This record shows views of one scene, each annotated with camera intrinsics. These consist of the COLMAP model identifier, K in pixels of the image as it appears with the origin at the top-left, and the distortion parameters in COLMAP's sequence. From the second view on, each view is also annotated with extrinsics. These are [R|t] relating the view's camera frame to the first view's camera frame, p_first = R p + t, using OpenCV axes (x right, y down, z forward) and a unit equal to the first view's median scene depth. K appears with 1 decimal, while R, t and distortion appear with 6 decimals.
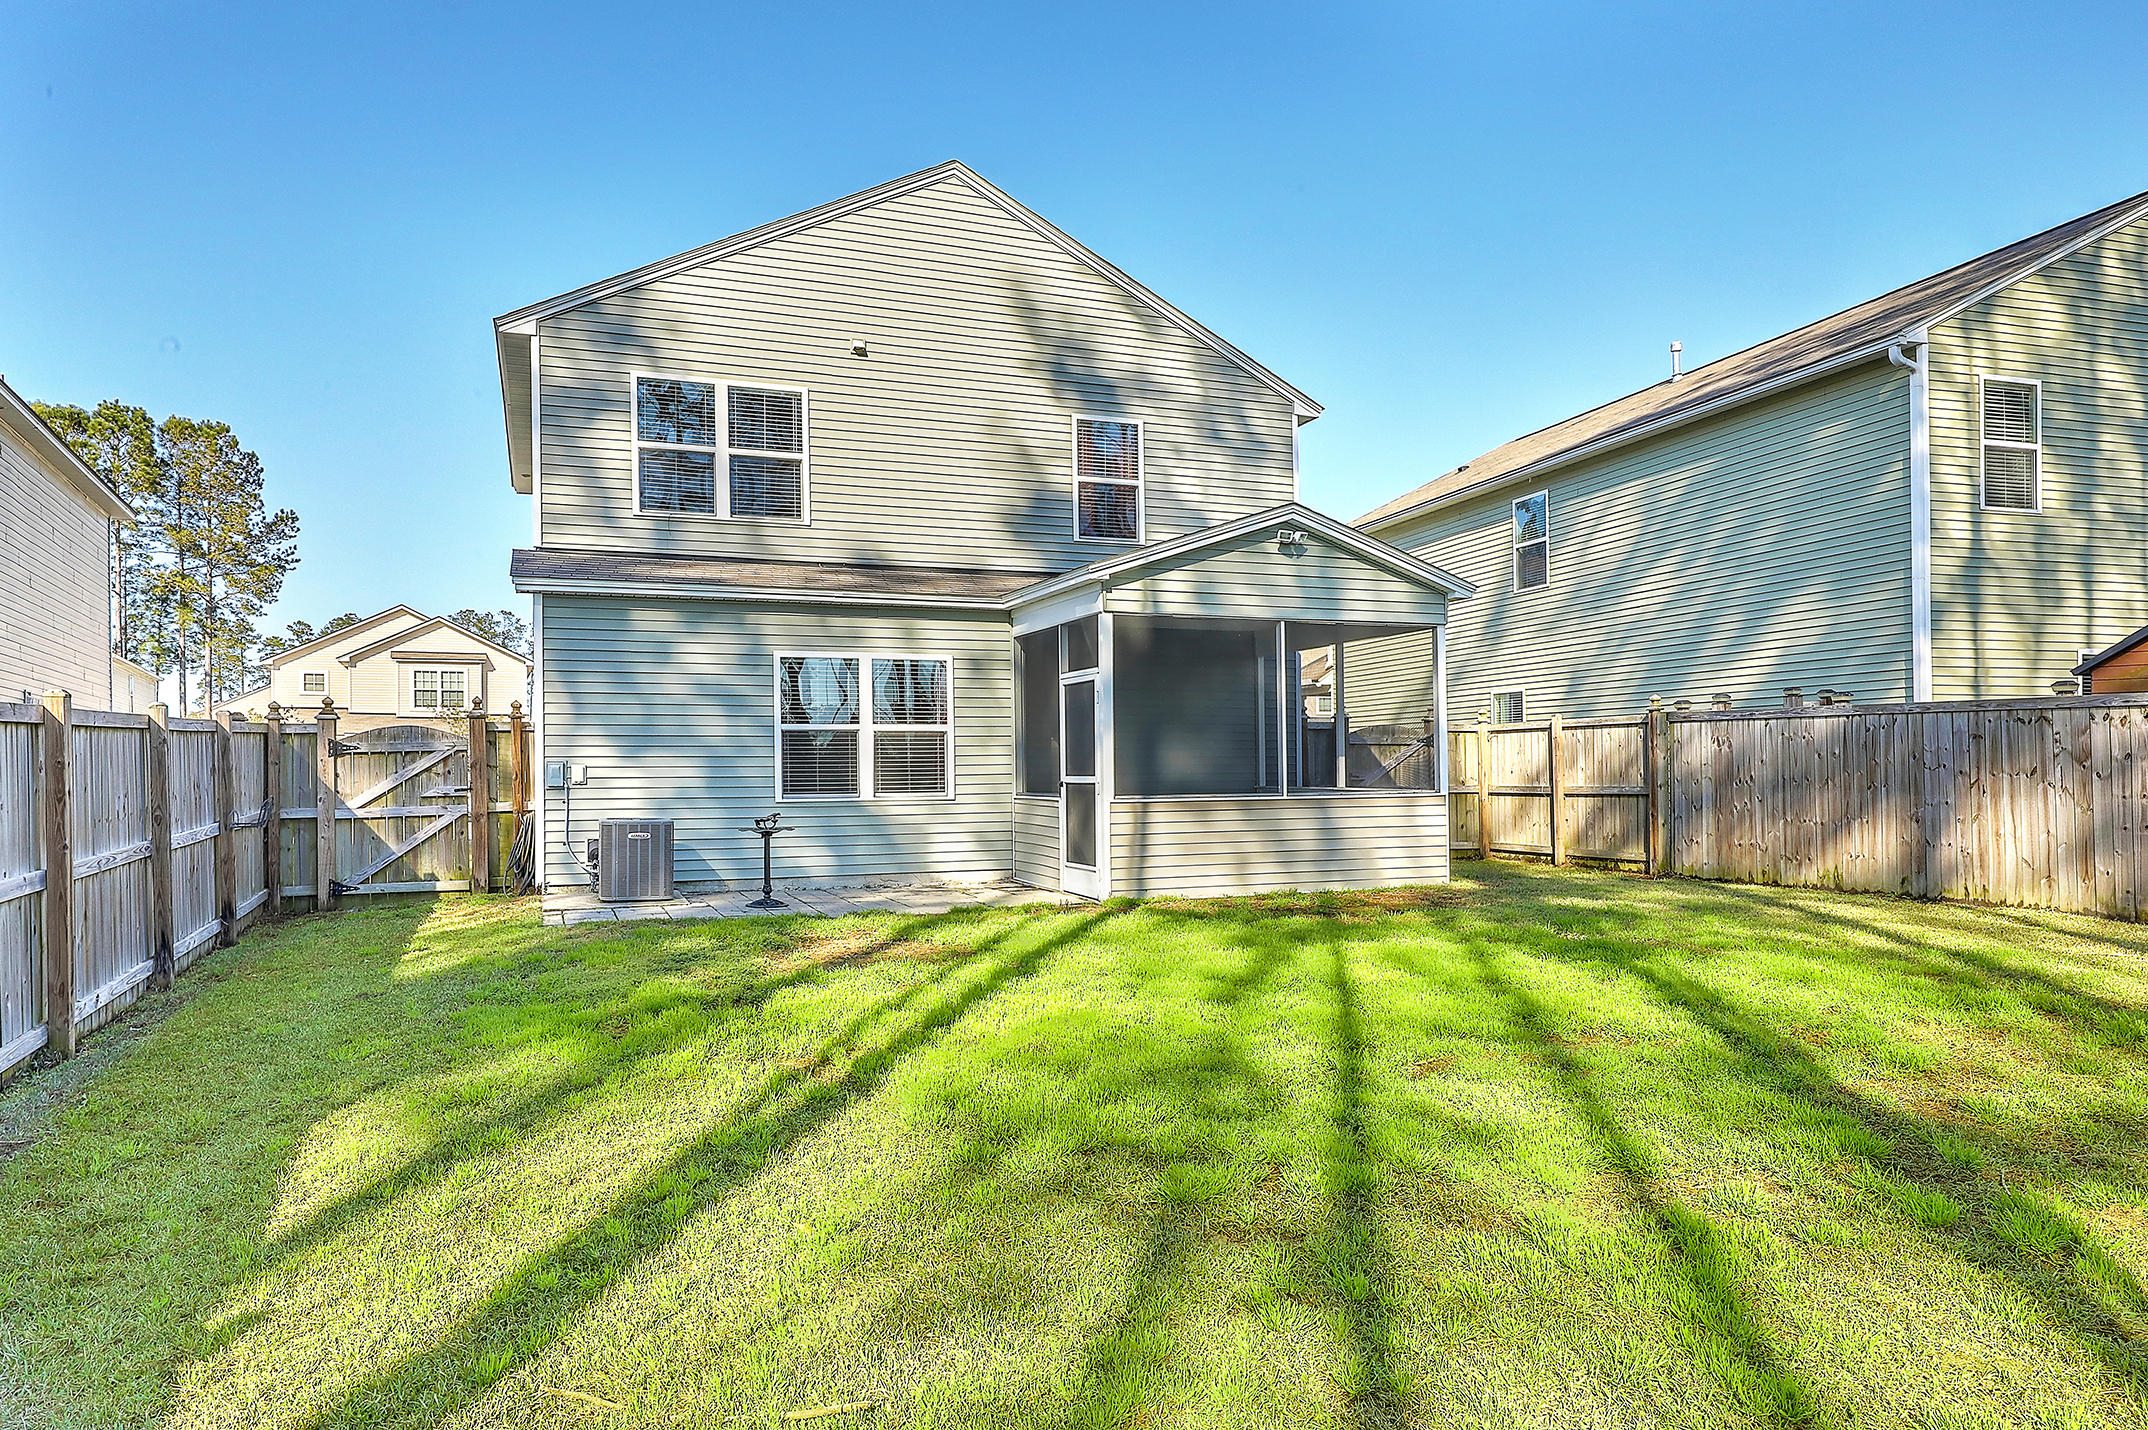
lens RADIAL K [[1403.0, 0, 1087.8], [0, 1403.0, 735.1], [0, 0, 1]] dist [-0.008015, -0.001297]
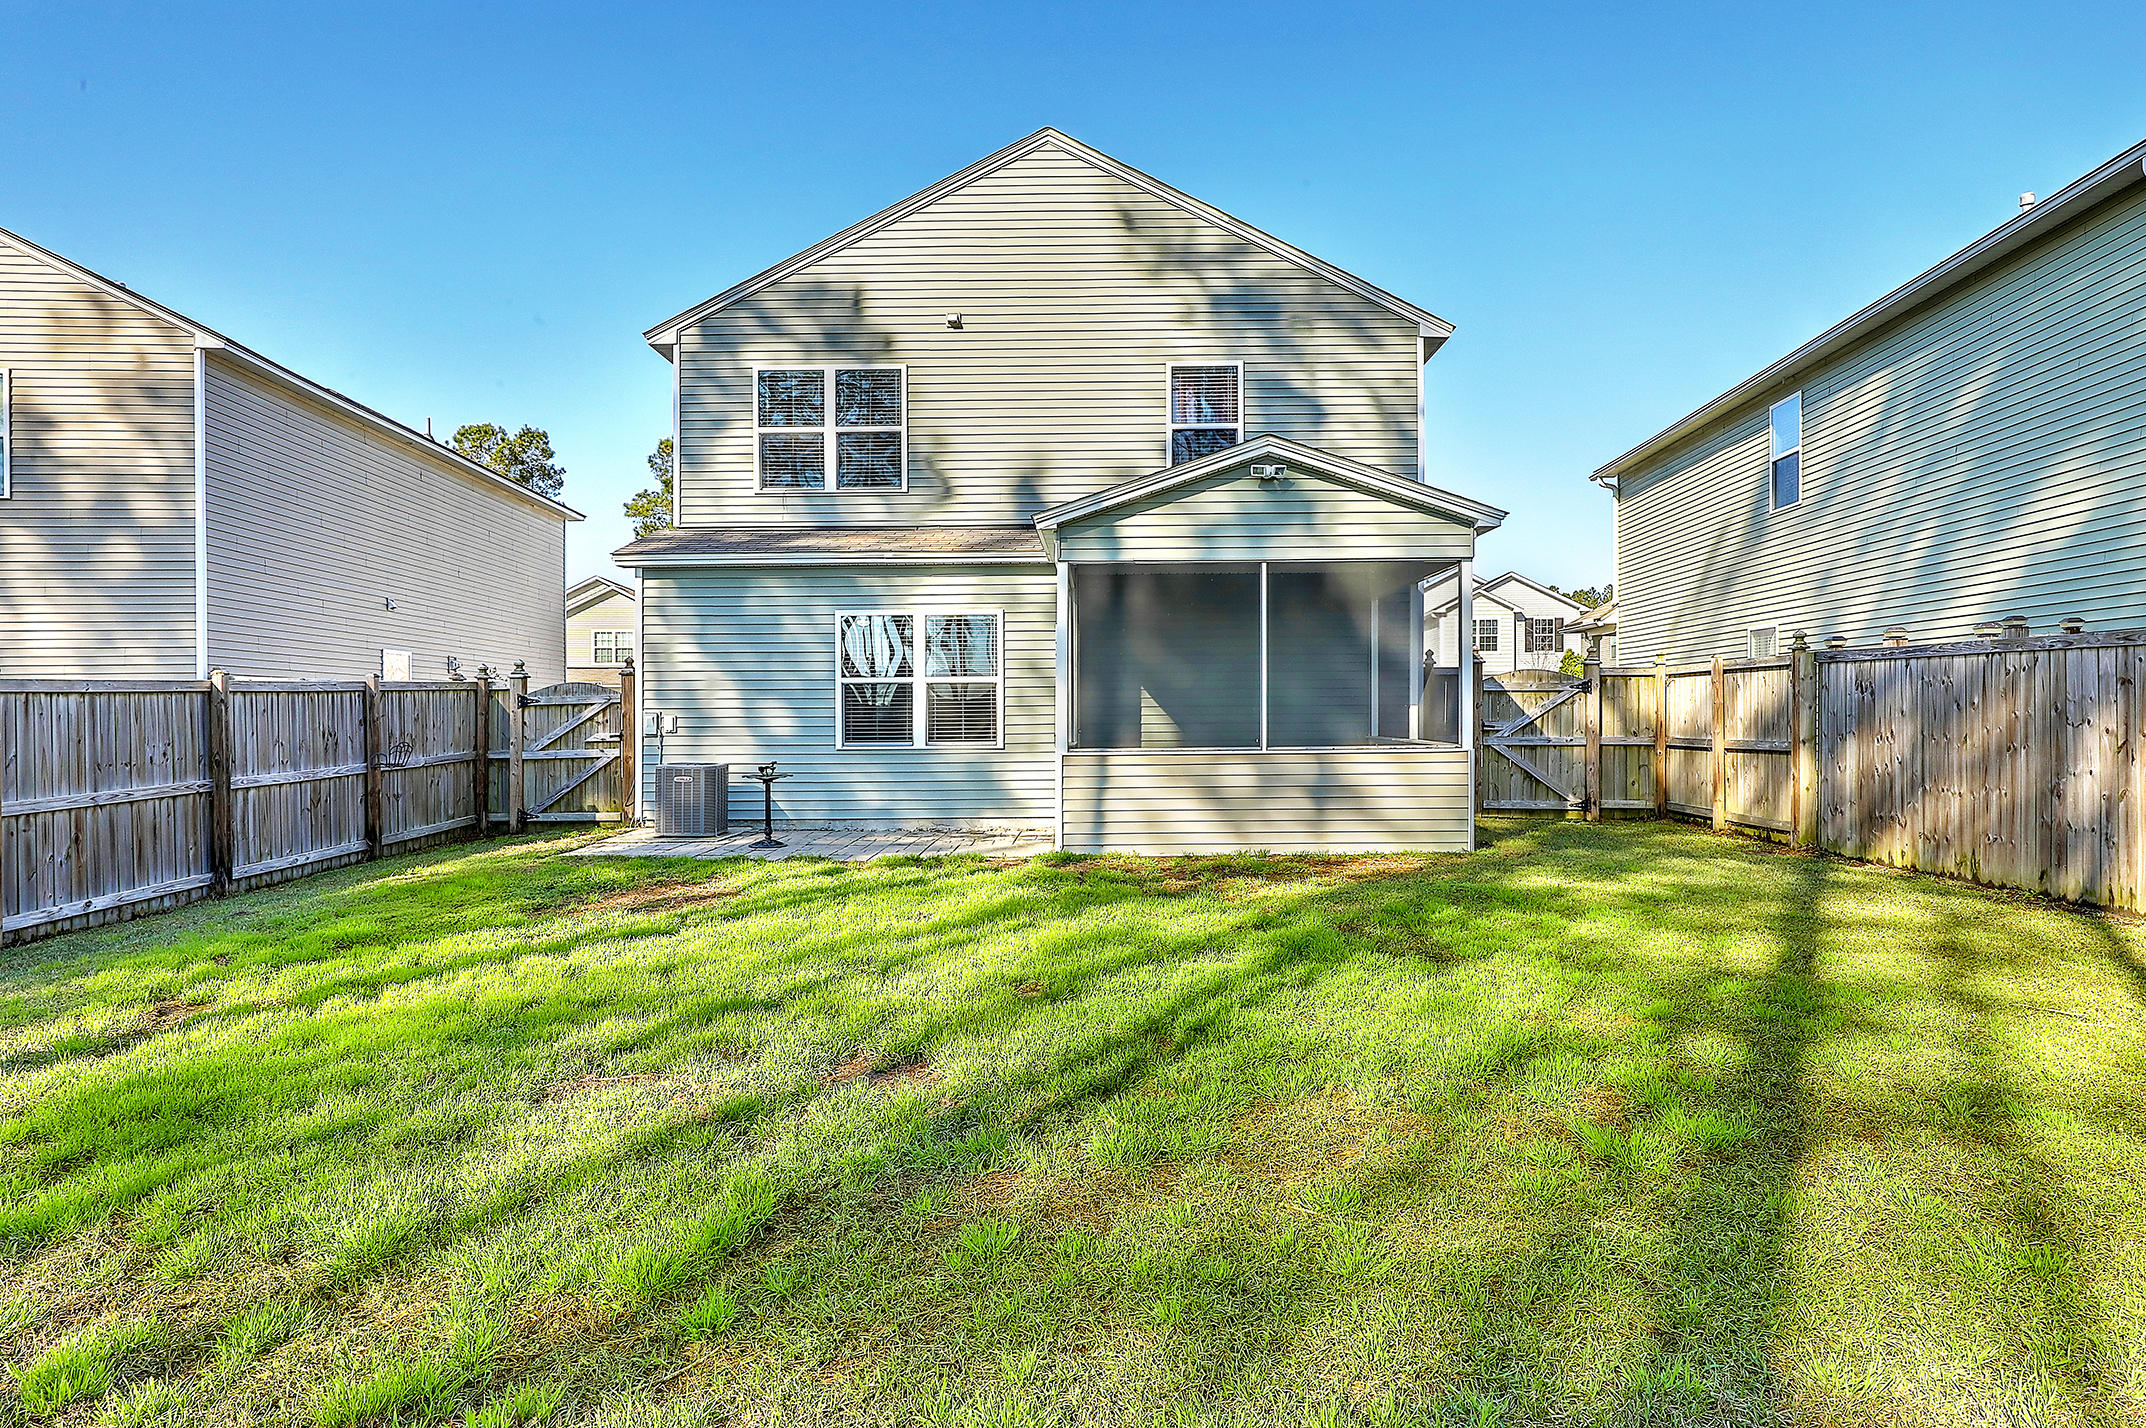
lens RADIAL K [[1275.8, 0, 1060.0], [0, 1275.8, 699.0], [0, 0, 1]] dist [-0.003750, -0.002851]
pose [[0.920731, -0.003839, -0.390180, 0.320174], [0.010112, 0.999851, 0.014023, -0.003528], [0.390068, -0.016857, 0.920632, 0.154523]]
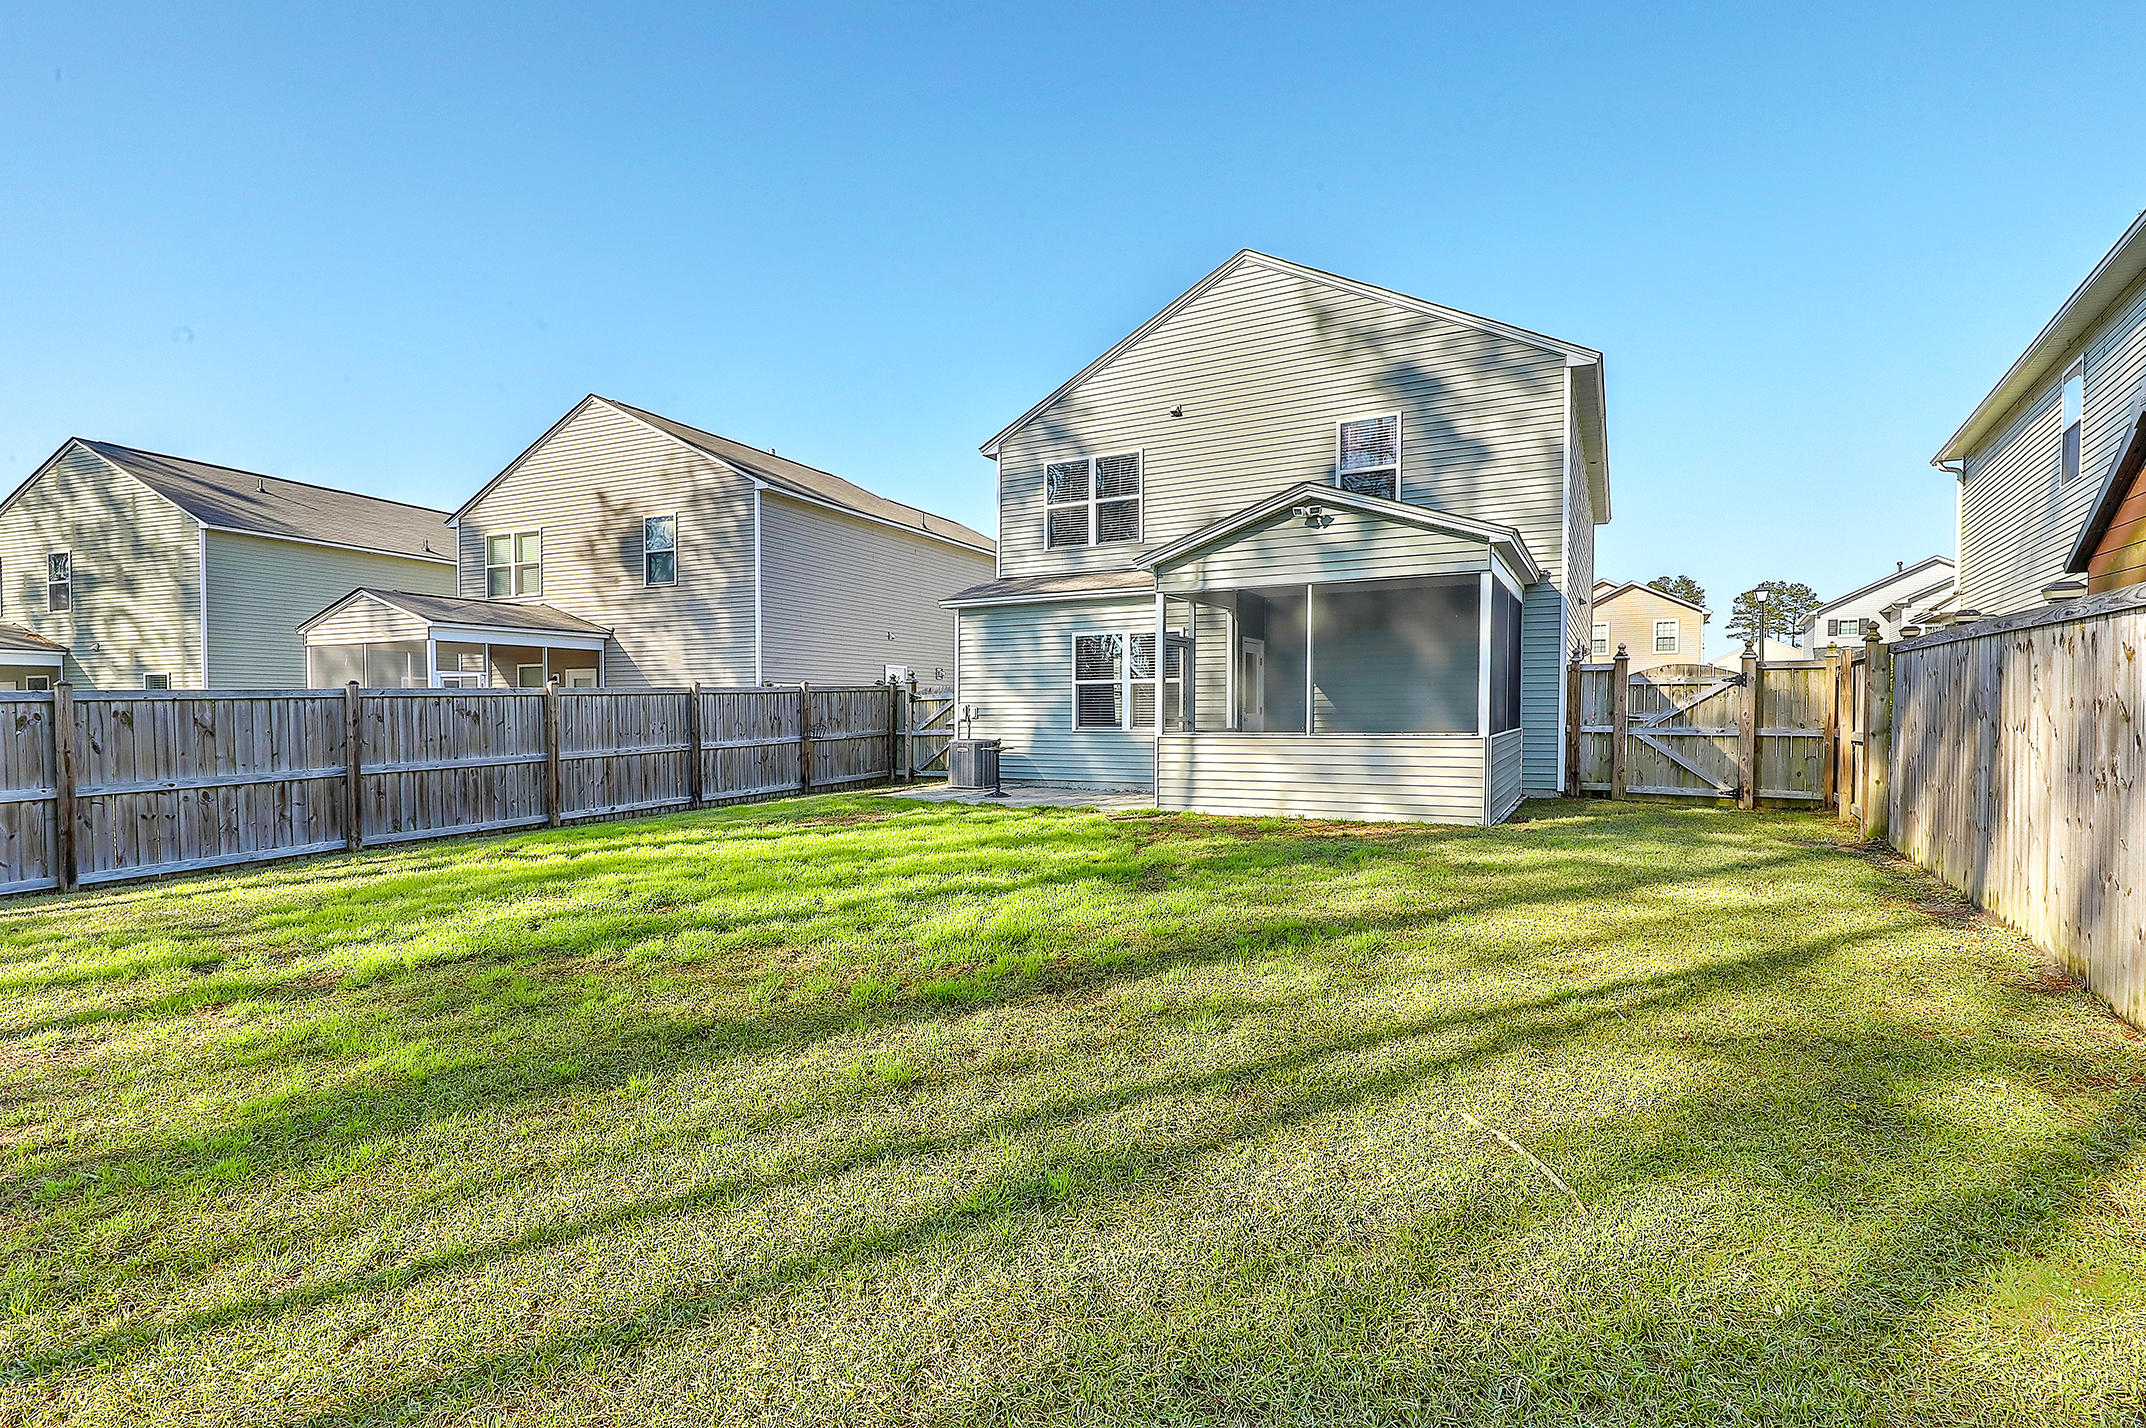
lens RADIAL K [[986.8, 0, 1029.8], [0, 986.8, 712.4], [0, 0, 1]] dist [0.003147, -0.002492]
pose [[0.624750, 0.006096, -0.780801, 0.586316], [0.020987, 0.999477, 0.024596, -0.000607], [0.780543, -0.031753, 0.624295, 0.283896]]
